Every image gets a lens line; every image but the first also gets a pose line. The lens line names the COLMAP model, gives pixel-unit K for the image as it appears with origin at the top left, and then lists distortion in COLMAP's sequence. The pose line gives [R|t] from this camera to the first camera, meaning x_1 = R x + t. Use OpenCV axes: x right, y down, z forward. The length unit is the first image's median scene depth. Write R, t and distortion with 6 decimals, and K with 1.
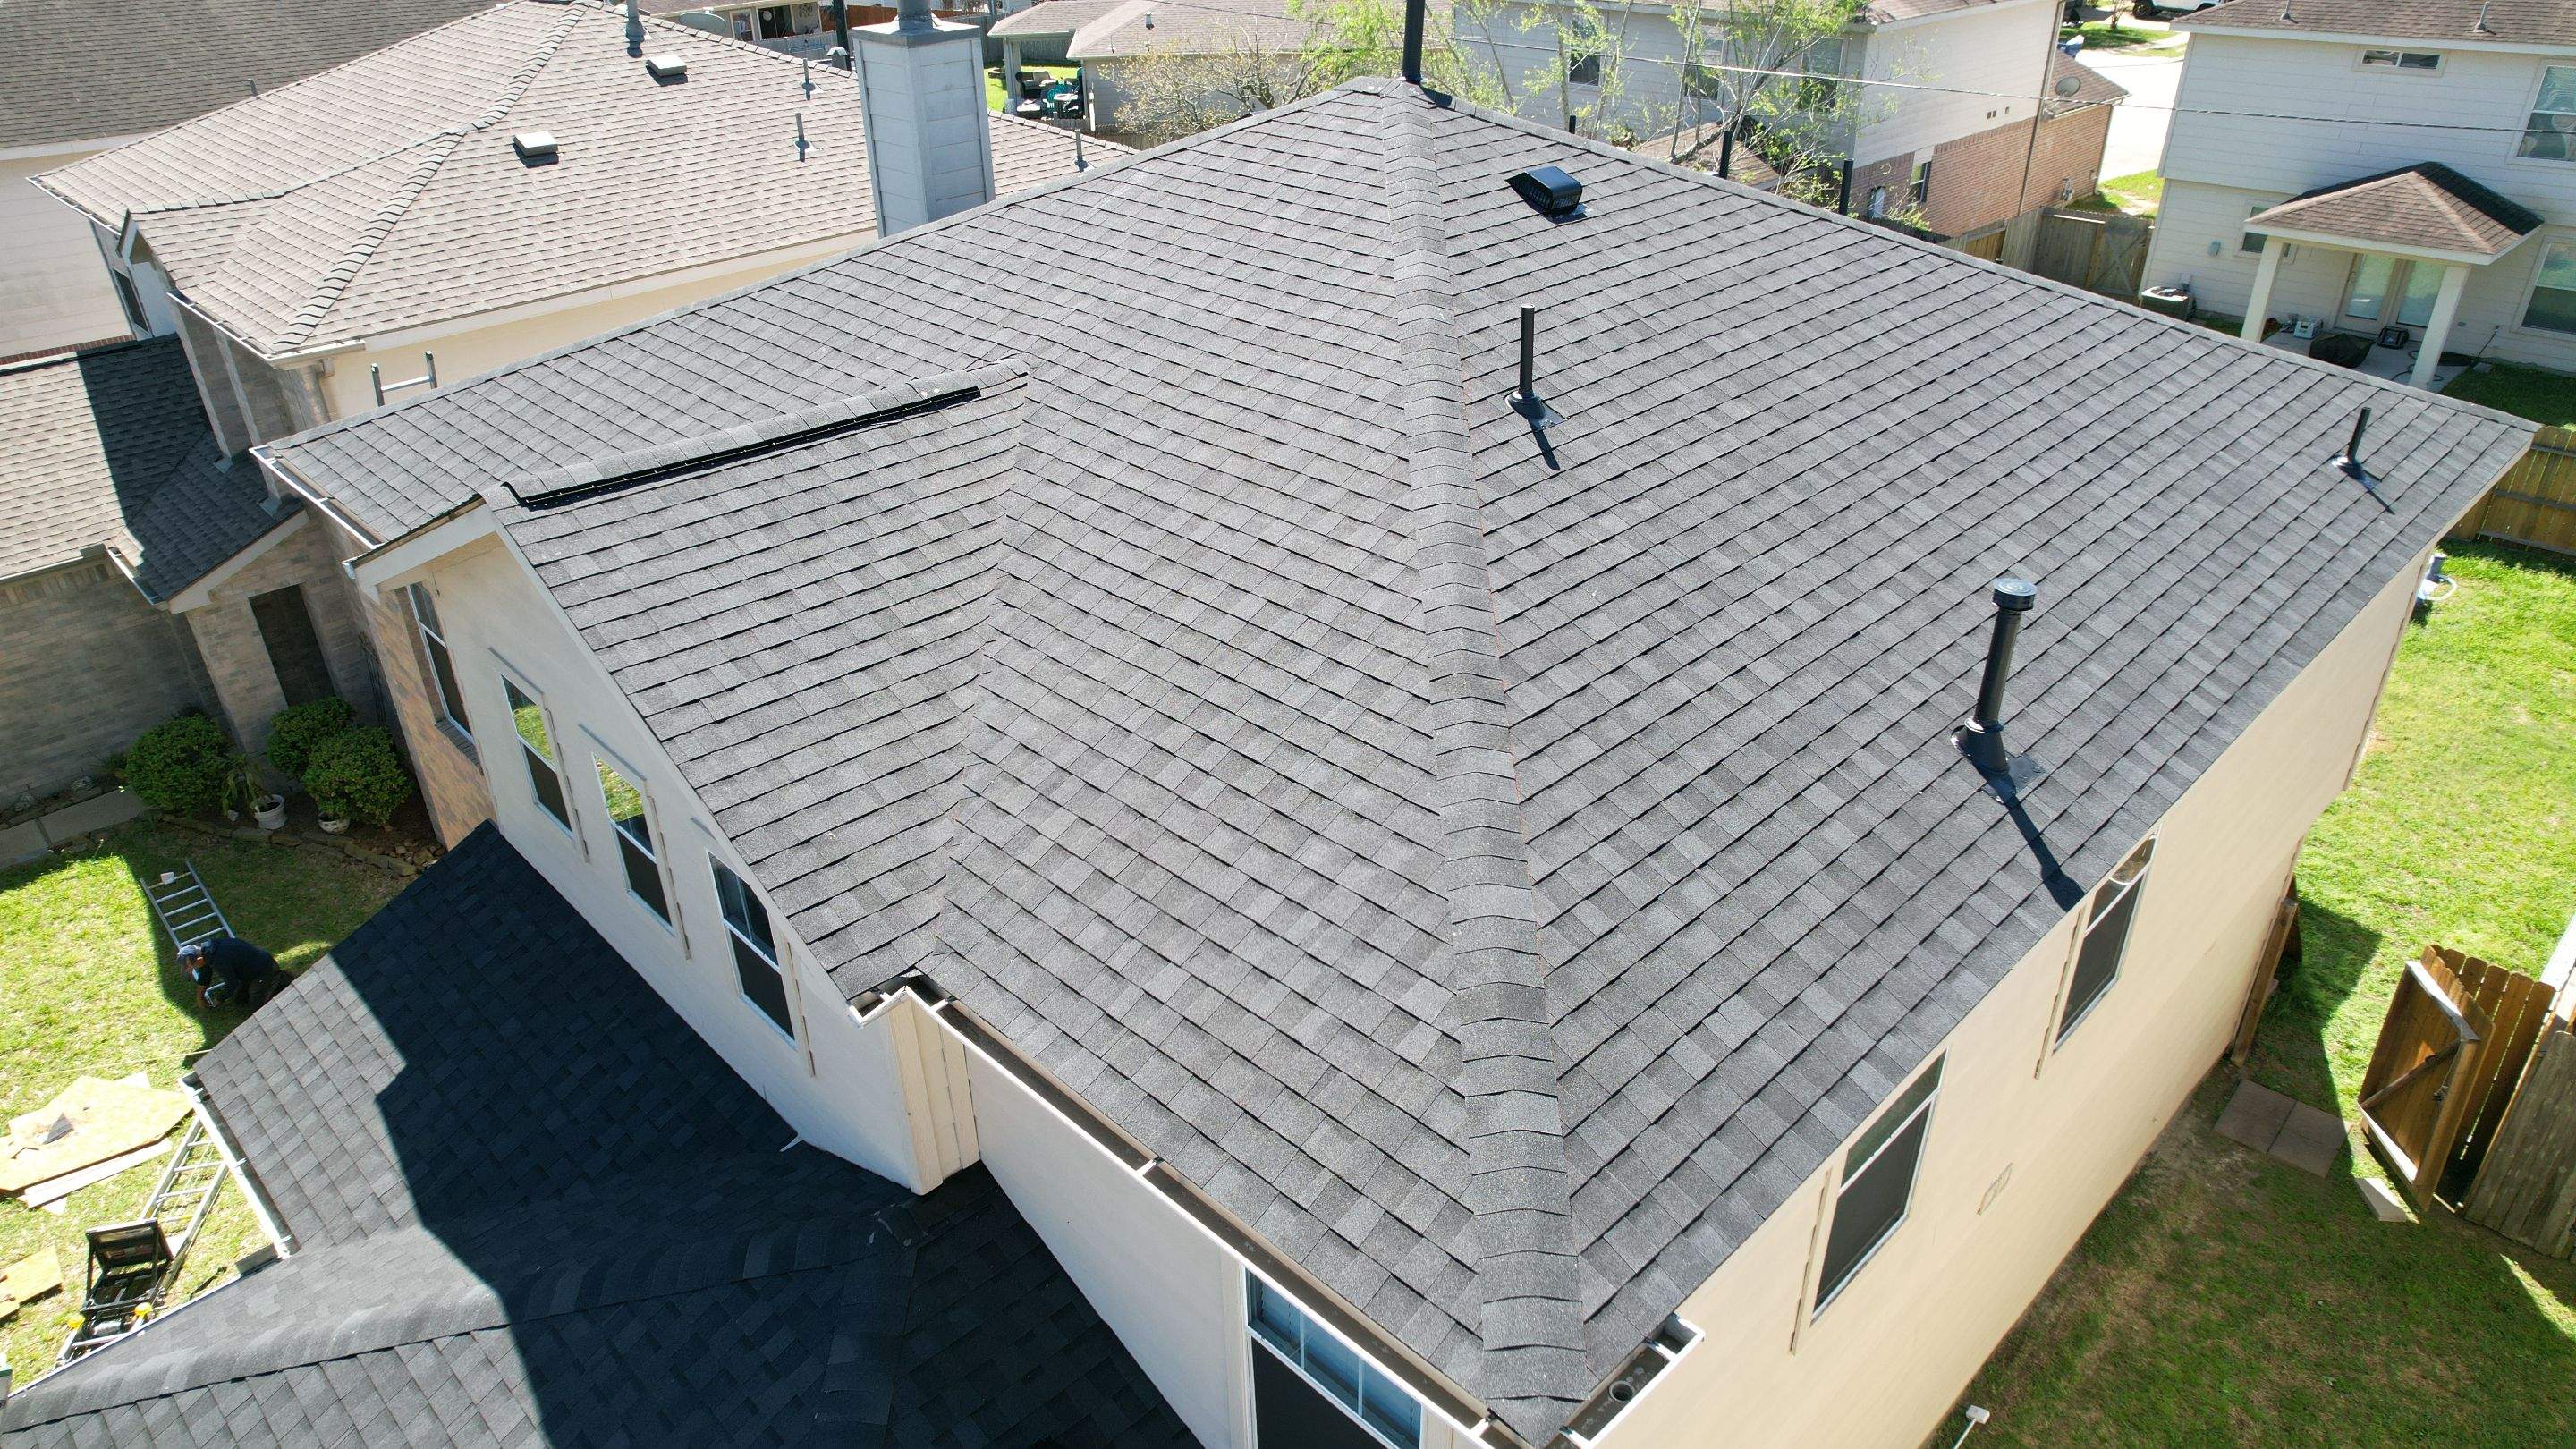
lens RADIAL K [[1641.4, 0, 1288.0], [0, 1641.4, 724.5], [0, 0, 1]] dist [-0.076693, 0.068911]
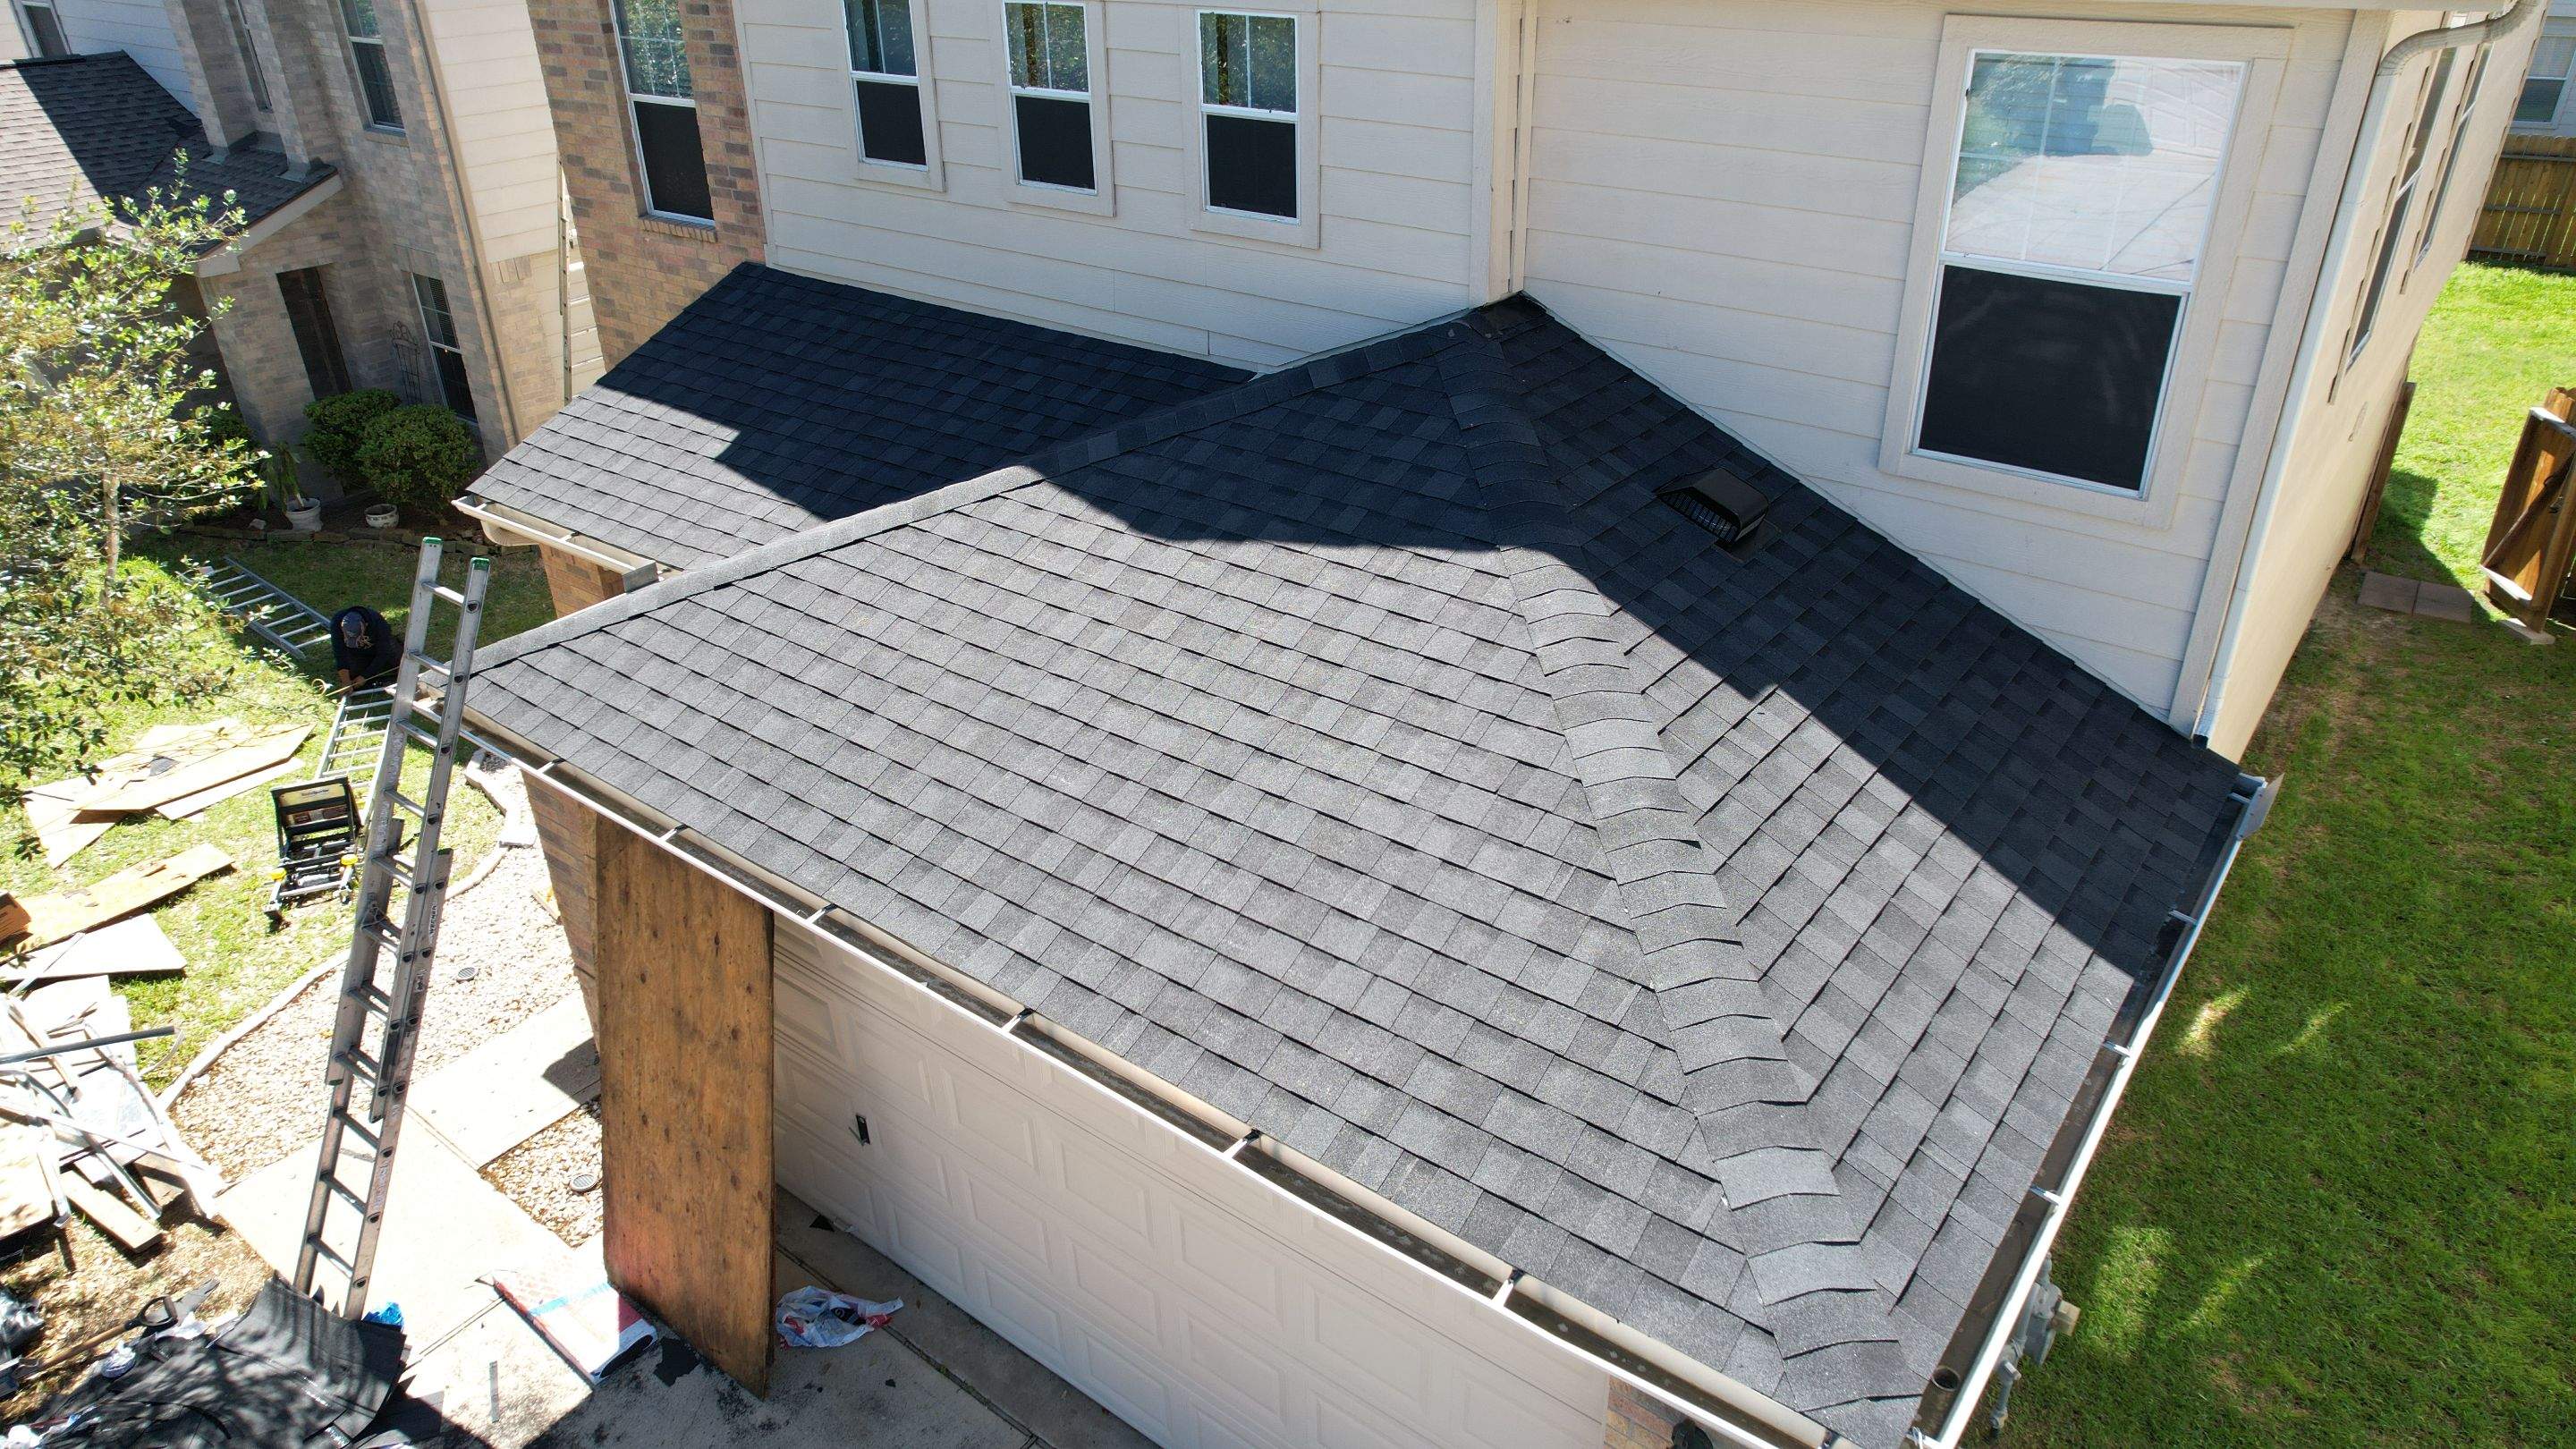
lens RADIAL K [[1641.4, 0, 1288.0], [0, 1641.4, 724.5], [0, 0, 1]] dist [-0.076693, 0.068911]
pose [[0.990429, -0.065498, 0.121492, -0.248877], [0.067680, 0.997610, -0.013912, 0.284771], [-0.120291, 0.022002, 0.992495, 0.028918]]
